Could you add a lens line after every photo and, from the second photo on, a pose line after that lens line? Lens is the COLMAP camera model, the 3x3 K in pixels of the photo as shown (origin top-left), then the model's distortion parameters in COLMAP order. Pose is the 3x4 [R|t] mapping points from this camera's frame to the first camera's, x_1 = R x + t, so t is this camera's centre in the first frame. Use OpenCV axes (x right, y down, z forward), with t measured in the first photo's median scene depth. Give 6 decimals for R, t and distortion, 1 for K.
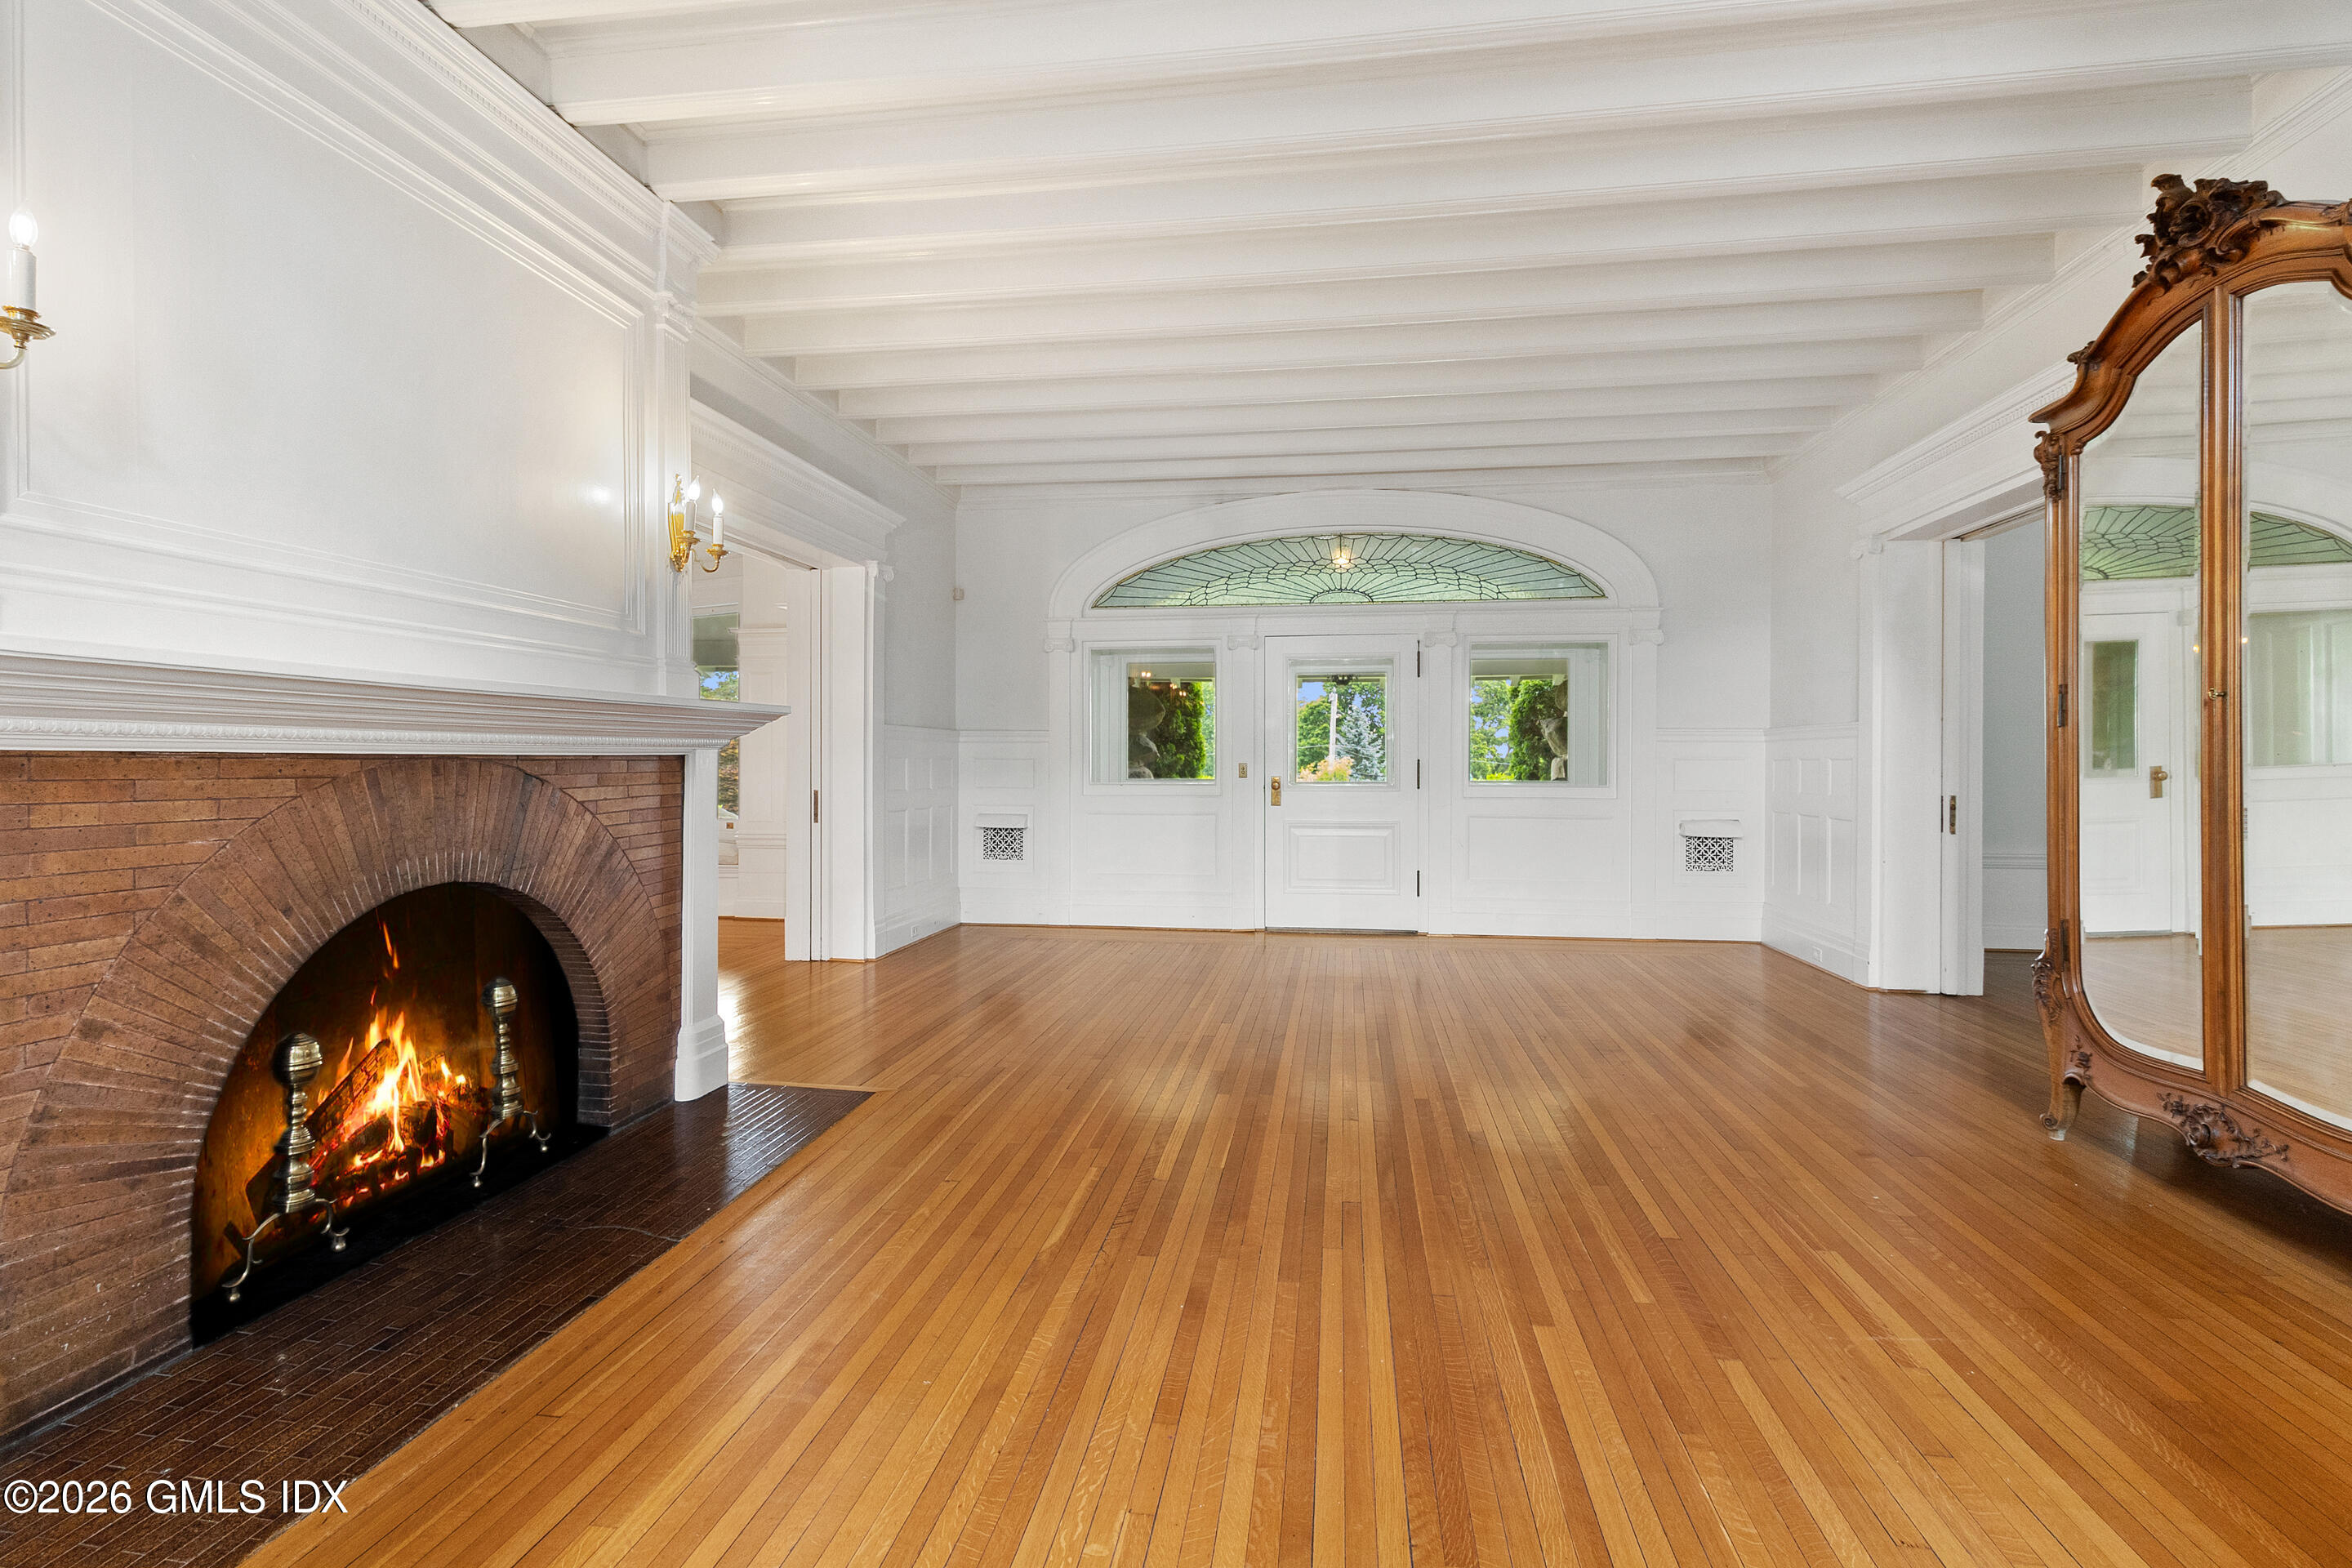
lens RADIAL K [[1087.5, 0, 1176.8], [0, 1087.5, 766.0], [0, 0, 1]] dist [0.001309, 0.000162]
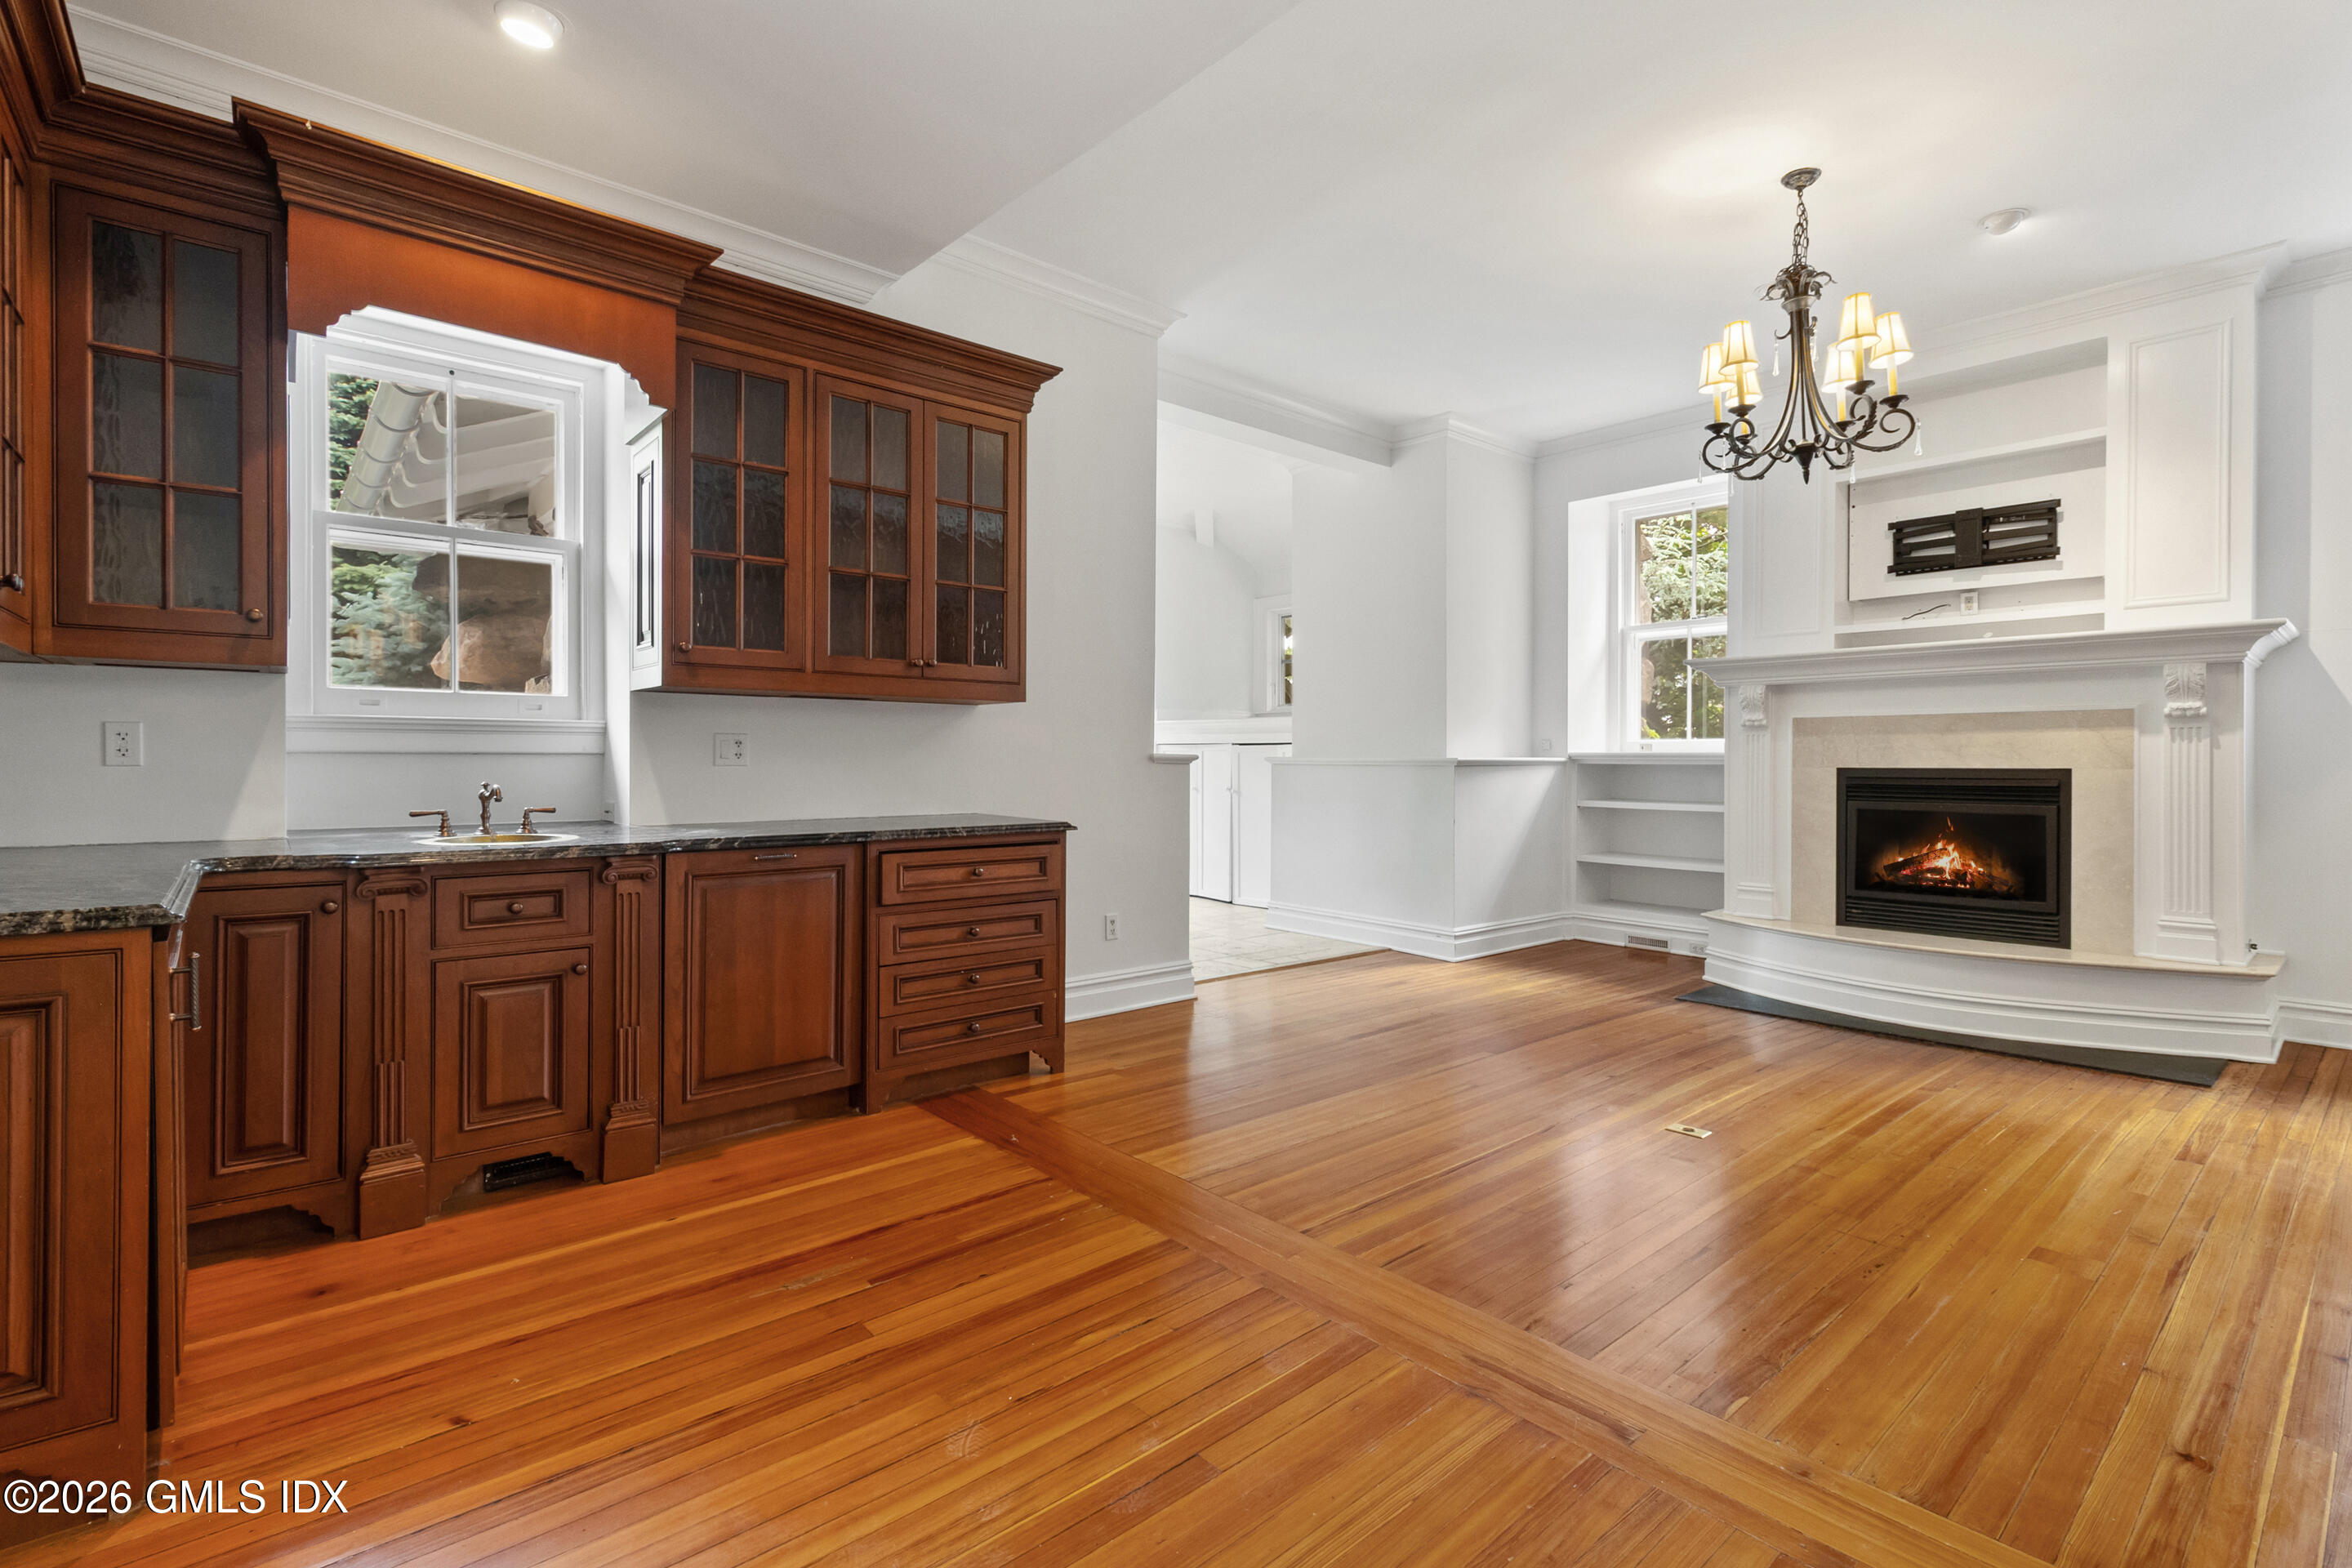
lens RADIAL K [[1087.5, 0, 1177.6], [0, 1087.5, 774.0], [0, 0, 1]] dist [0.001309, 0.000162]
pose [[-0.650999, 0.001967, -0.759076, 3.869574], [-0.004157, 0.999972, 0.006157, -0.021326], [0.759067, 0.007164, -0.650973, 1.418617]]
